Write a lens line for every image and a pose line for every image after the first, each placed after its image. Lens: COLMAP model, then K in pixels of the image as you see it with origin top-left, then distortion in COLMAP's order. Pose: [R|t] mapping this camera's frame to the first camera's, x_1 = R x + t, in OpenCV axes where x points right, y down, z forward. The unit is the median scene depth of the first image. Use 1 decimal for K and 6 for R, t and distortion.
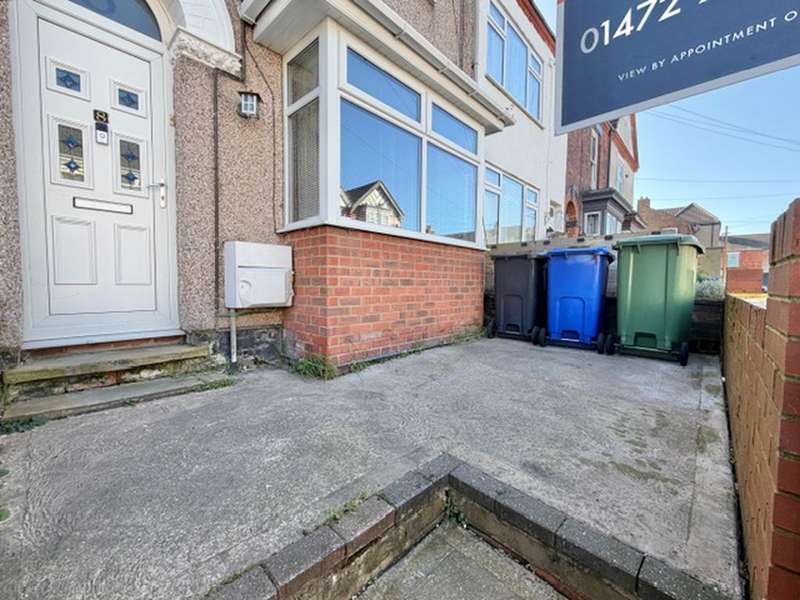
lens RADIAL K [[319.9, 0, 400.0], [0, 319.9, 297.9], [0, 0, 1]] dist [0.001745, 0.000014]
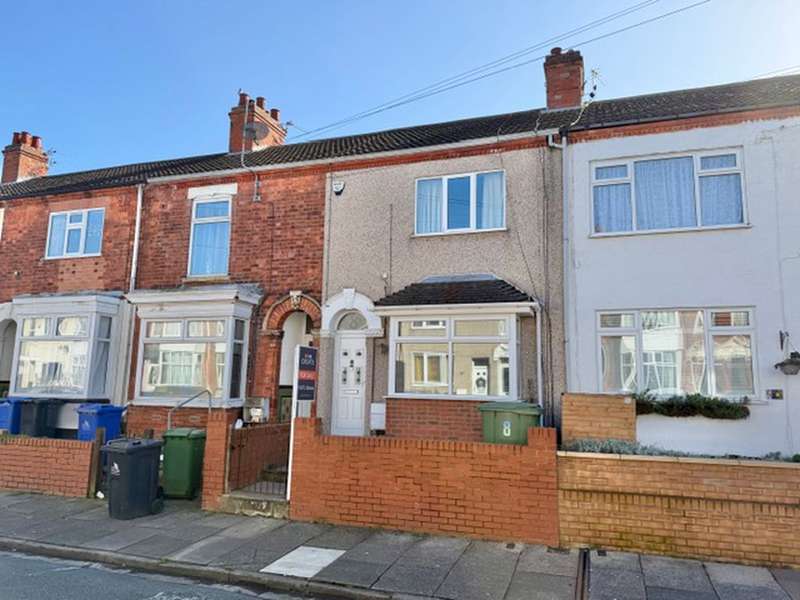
lens RADIAL K [[577.7, 0, 400.0], [0, 577.7, 300.0], [0, 0, 1]] dist [0.078139, -0.092172]
pose [[0.424275, -0.144511, -0.893928, 3.833216], [-0.064448, 0.979862, -0.188991, -0.125328], [0.903237, 0.137796, 0.406417, -0.807794]]
